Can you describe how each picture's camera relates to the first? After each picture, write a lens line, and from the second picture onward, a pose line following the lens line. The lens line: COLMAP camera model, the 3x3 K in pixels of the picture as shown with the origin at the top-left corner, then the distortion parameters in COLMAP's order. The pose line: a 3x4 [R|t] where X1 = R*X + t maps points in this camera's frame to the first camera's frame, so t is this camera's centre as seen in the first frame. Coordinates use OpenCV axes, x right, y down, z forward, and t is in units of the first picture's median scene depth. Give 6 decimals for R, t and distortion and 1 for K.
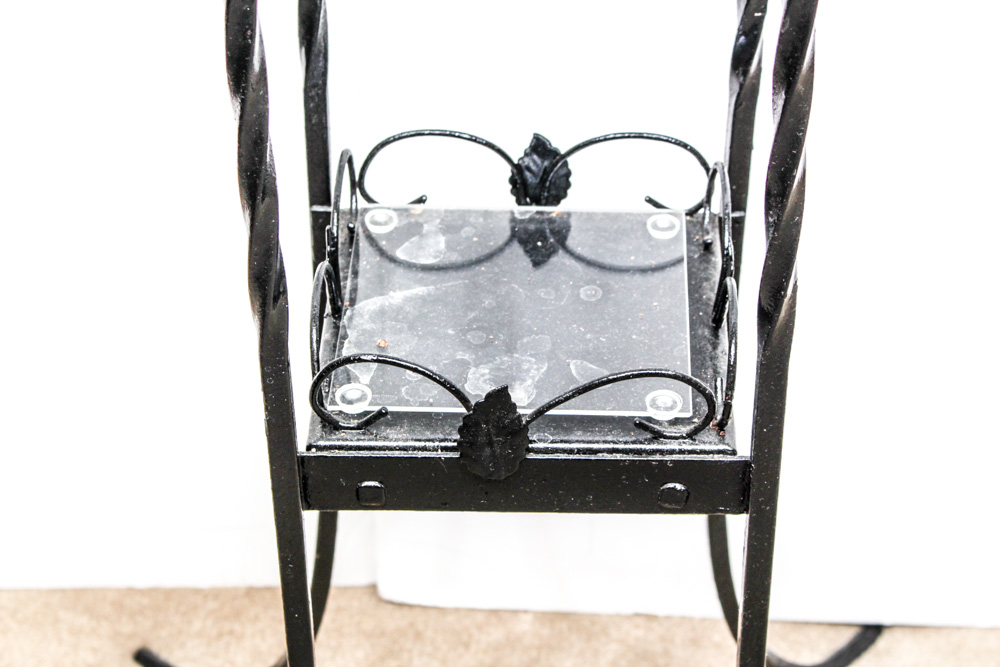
lens RADIAL K [[2440.5, 0, 497.8], [0, 2440.5, 336.6], [0, 0, 1]] dist [0.009009, 0.000000]
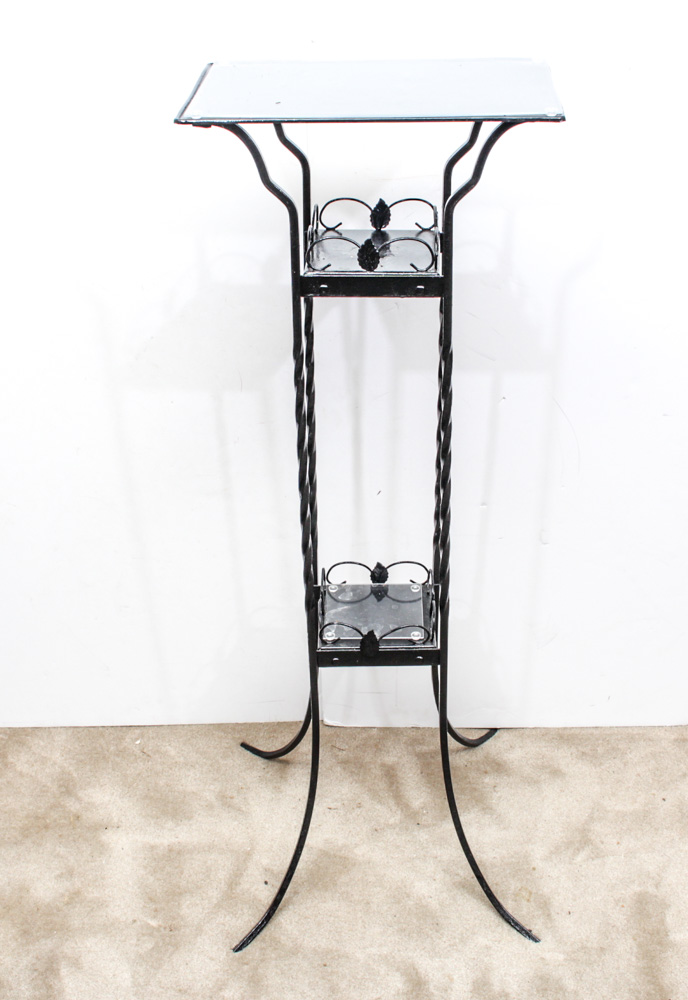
lens RADIAL K [[1439.6, 0, 381.3], [0, 1439.6, 519.4], [0, 0, 1]] dist [-0.154189, 0.000000]
pose [[0.999163, -0.022080, 0.034424, -0.048211], [0.025918, 0.992985, -0.115363, 0.092055], [-0.031635, 0.116159, 0.992727, -1.031993]]
